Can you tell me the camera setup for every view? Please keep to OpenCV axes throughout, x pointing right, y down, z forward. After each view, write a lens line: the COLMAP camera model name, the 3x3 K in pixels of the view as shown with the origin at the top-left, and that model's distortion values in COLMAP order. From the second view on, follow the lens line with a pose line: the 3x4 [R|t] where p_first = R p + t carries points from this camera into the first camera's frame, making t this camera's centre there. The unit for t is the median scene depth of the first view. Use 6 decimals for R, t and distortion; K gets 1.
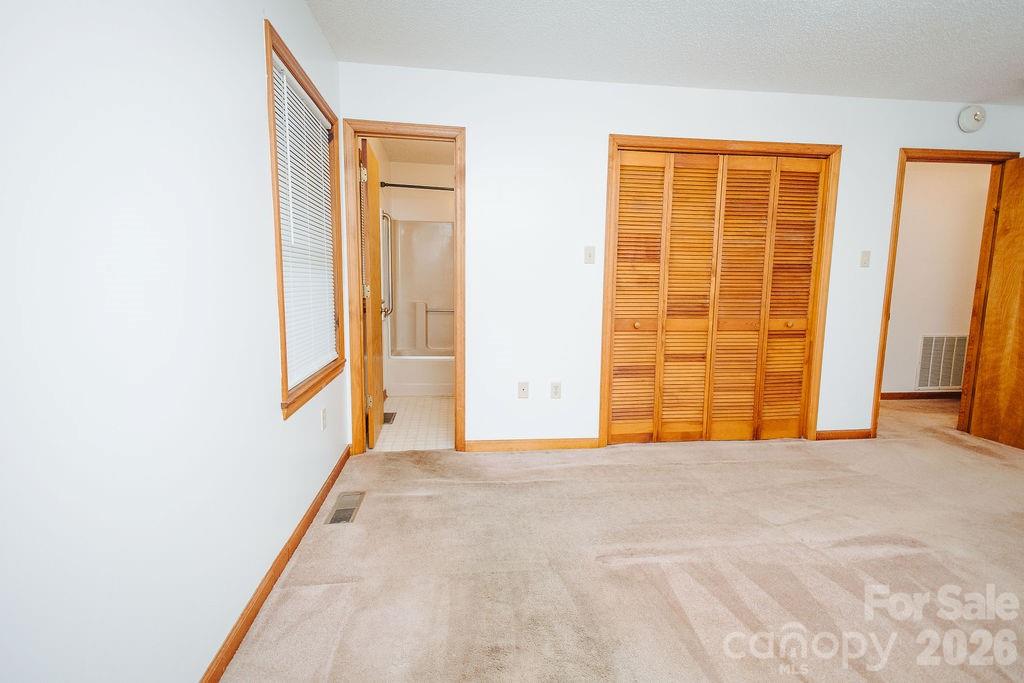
lens RADIAL K [[467.4, 0, 512.3], [0, 467.4, 339.5], [0, 0, 1]] dist [0.010487, -0.001561]
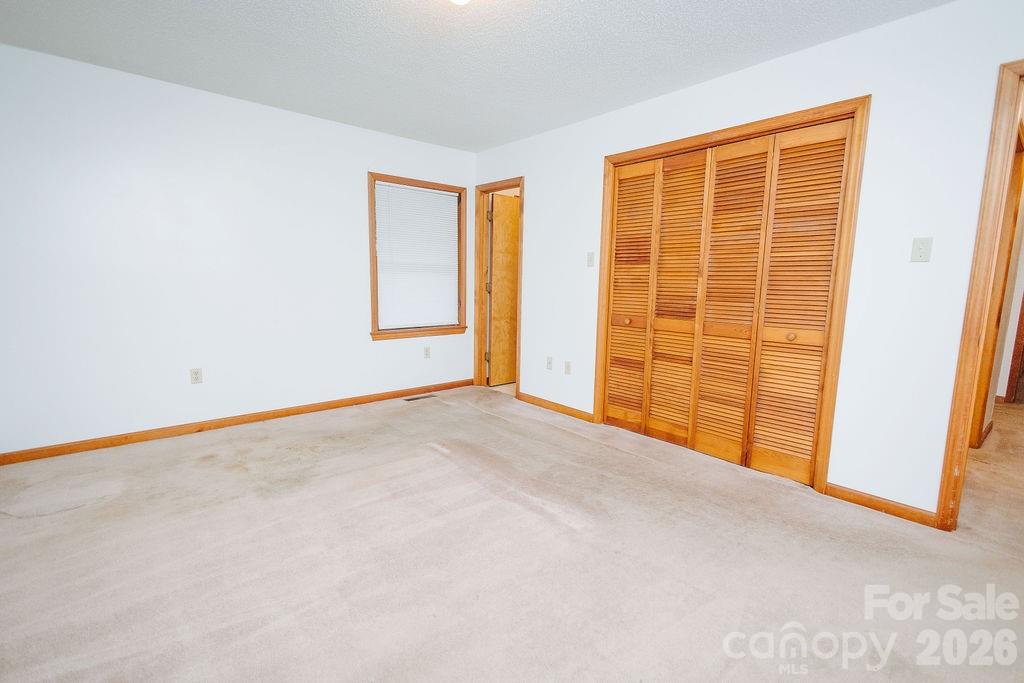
lens RADIAL K [[469.4, 0, 513.0], [0, 469.4, 341.7], [0, 0, 1]] dist [0.010708, -0.001412]
pose [[0.551665, 0.109881, -0.826796, 1.043948], [-0.108990, 0.992281, 0.059152, -0.019260], [0.826914, 0.057480, 0.559383, 0.162097]]
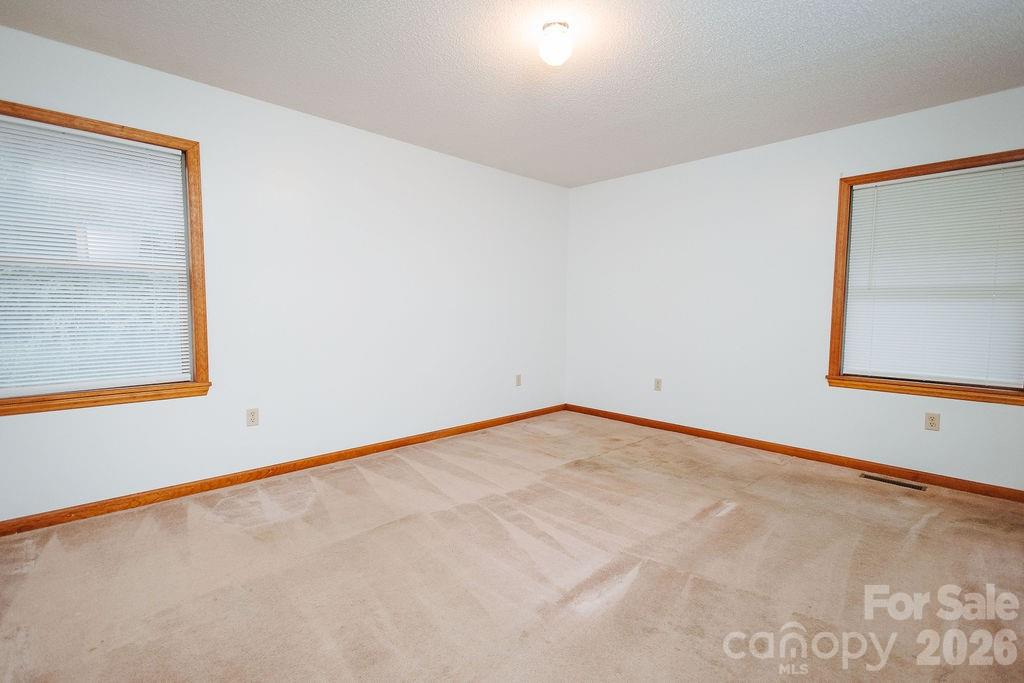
lens RADIAL K [[469.4, 0, 513.0], [0, 469.4, 341.7], [0, 0, 1]] dist [0.010708, -0.001412]
pose [[-0.797130, 0.025753, -0.603259, 0.938868], [-0.088120, 0.983431, 0.158422, -0.104602], [0.597343, 0.179442, -0.781653, 0.966662]]
